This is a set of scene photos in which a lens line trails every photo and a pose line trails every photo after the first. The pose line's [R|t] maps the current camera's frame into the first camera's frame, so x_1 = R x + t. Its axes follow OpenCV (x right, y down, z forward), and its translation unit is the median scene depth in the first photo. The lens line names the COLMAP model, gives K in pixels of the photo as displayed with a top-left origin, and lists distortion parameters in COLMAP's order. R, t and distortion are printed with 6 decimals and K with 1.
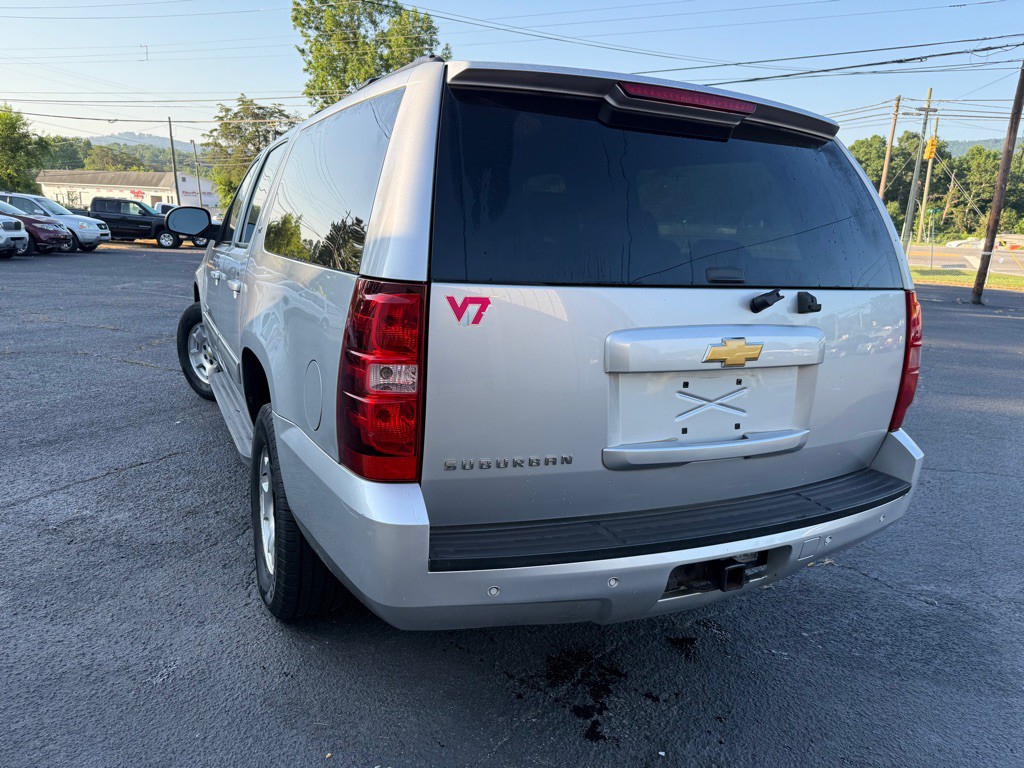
lens RADIAL K [[716.0, 0, 482.1], [0, 716.0, 391.6], [0, 0, 1]] dist [0.032409, -0.042802]
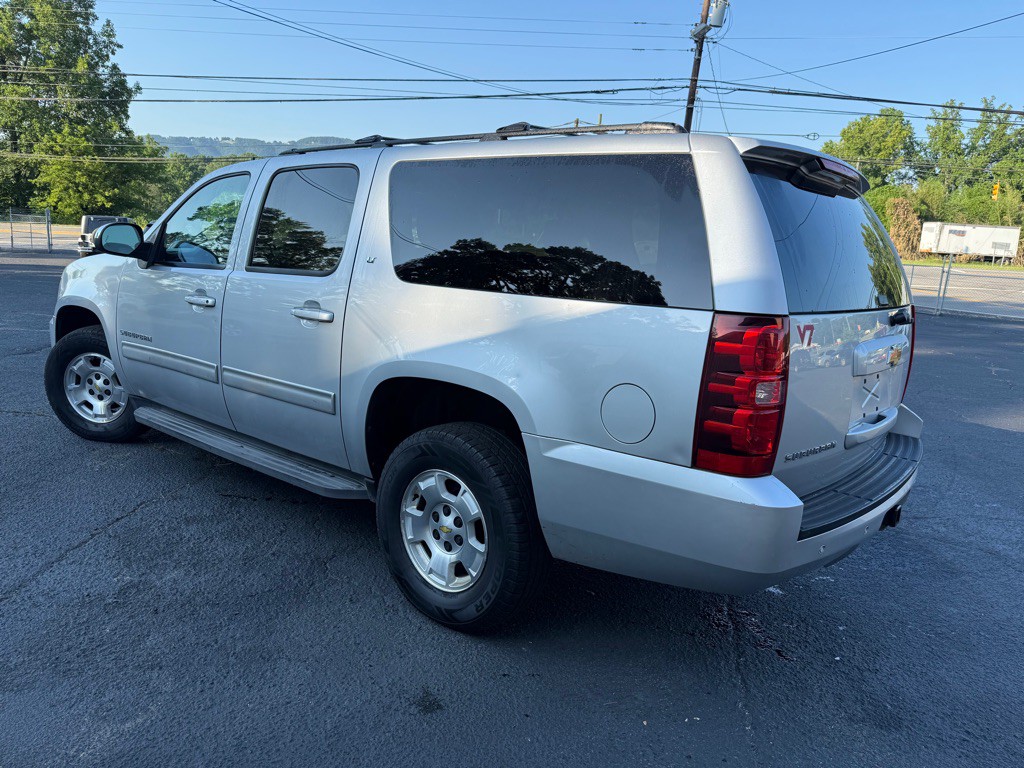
lens RADIAL K [[716.0, 0, 499.9], [0, 716.0, 403.7], [0, 0, 1]] dist [0.032409, -0.042802]
pose [[0.909954, -0.088492, 0.405159, -0.286278], [0.083053, 0.996062, 0.031024, -0.020422], [-0.406309, 0.005420, 0.913720, 0.006518]]
